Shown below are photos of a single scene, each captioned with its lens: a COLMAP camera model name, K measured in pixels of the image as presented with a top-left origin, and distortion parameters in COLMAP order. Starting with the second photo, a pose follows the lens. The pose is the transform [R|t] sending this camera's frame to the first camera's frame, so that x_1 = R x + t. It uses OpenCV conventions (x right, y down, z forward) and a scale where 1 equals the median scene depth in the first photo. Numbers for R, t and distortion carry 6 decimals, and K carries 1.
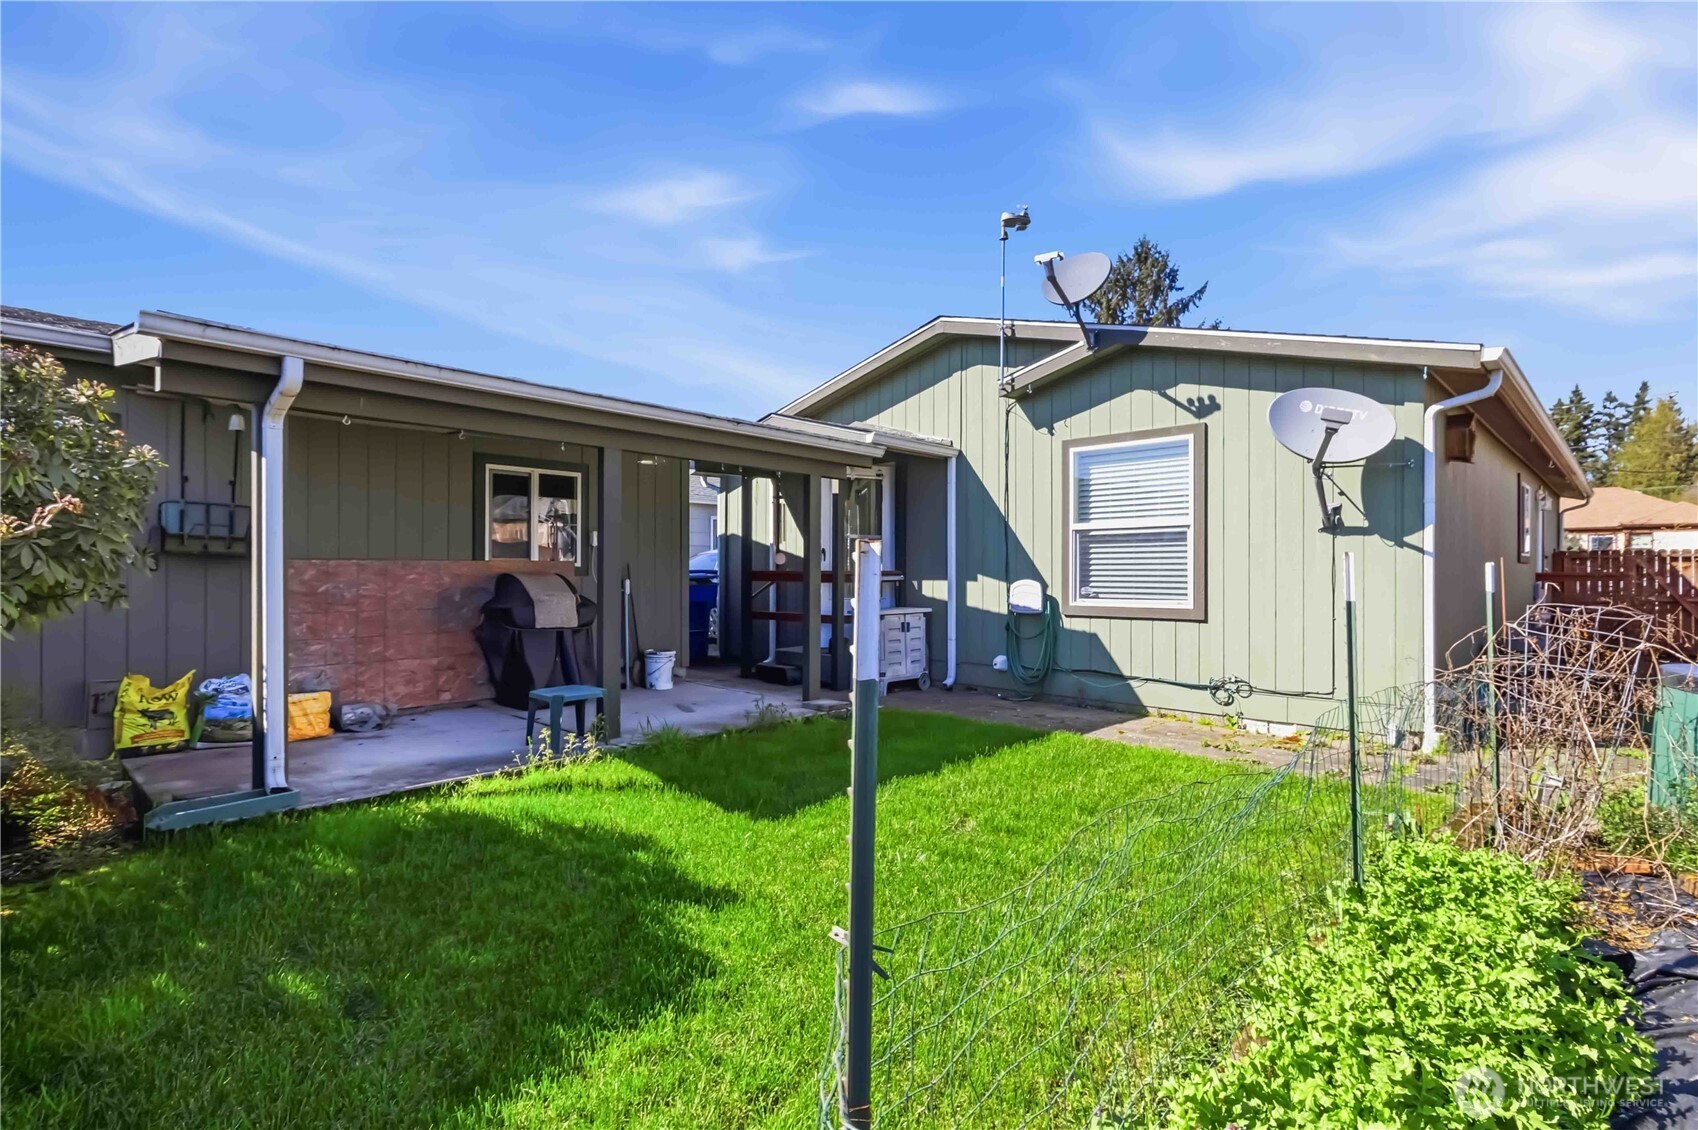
lens RADIAL K [[813.7, 0, 855.8], [0, 813.7, 558.3], [0, 0, 1]] dist [0.005695, 0.001058]
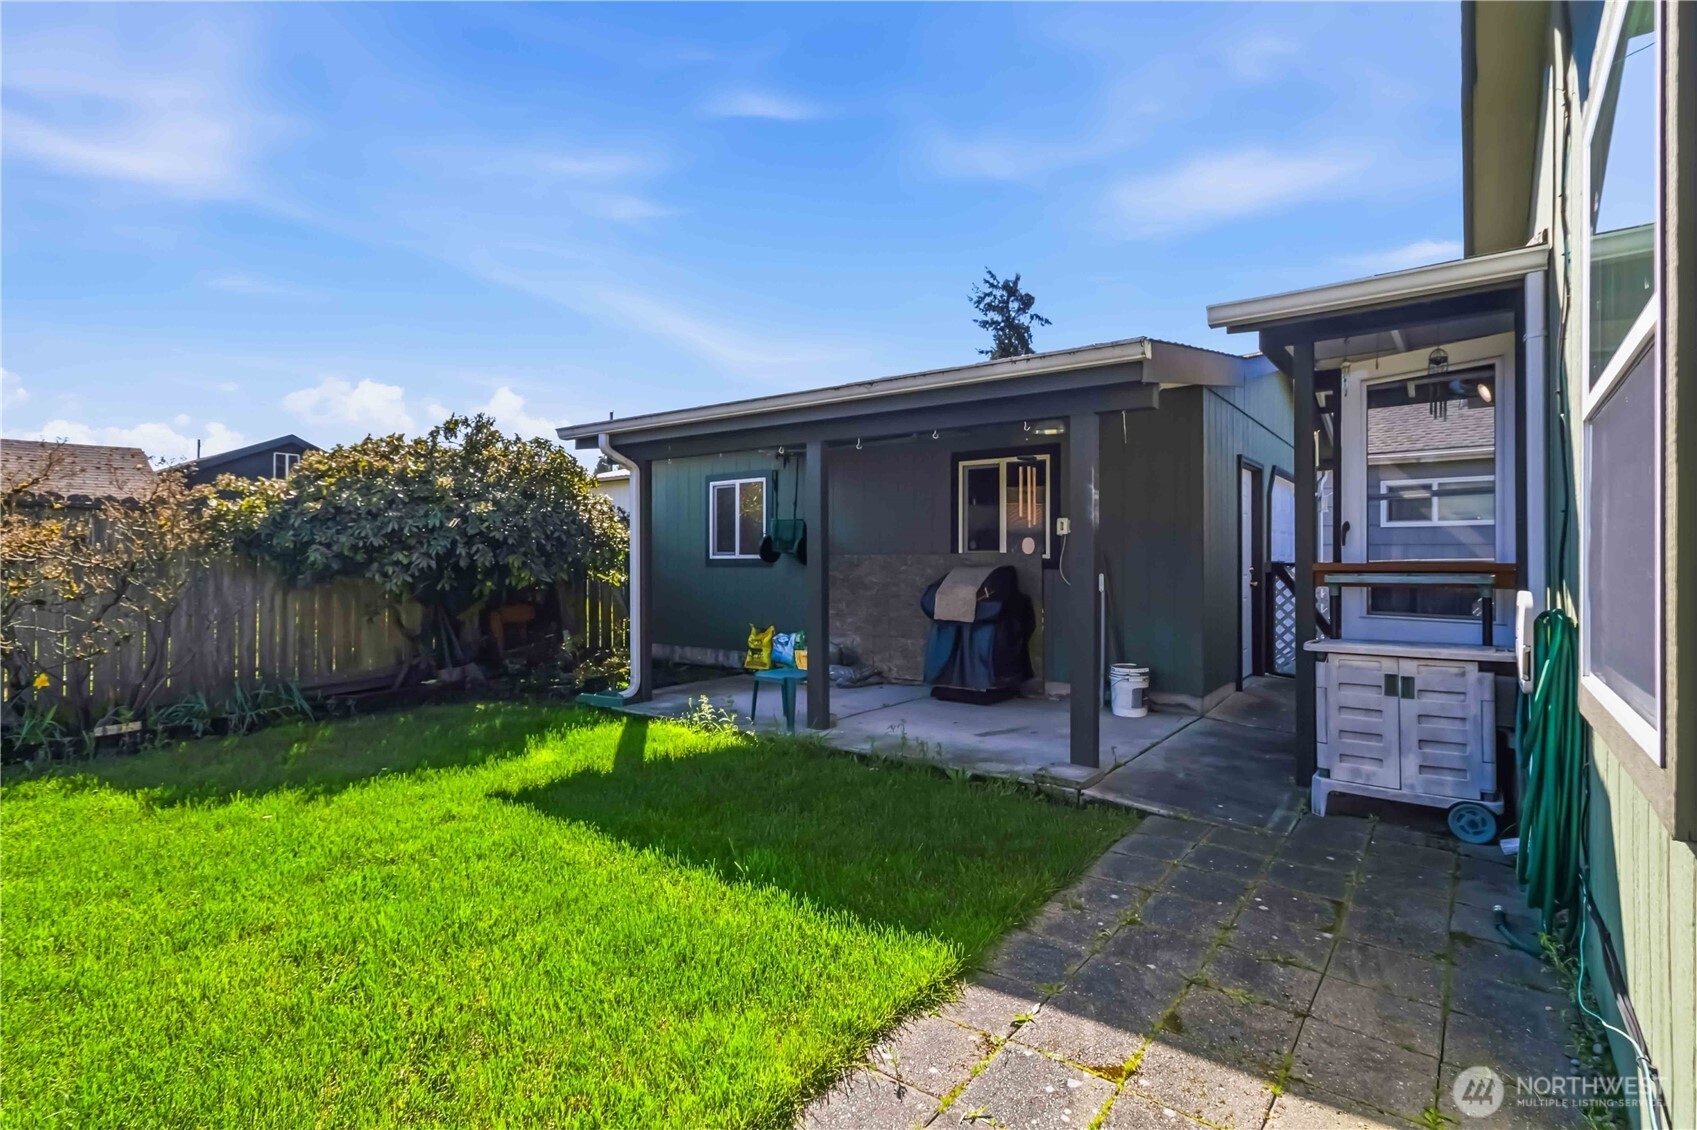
lens RADIAL K [[813.2, 0, 855.3], [0, 813.2, 558.3], [0, 0, 1]] dist [0.005695, 0.001058]
pose [[0.087742, -0.002524, -0.996140, 0.544905], [0.019978, 0.999800, -0.000773, 0.006563], [0.995943, -0.019833, 0.087775, 0.716662]]
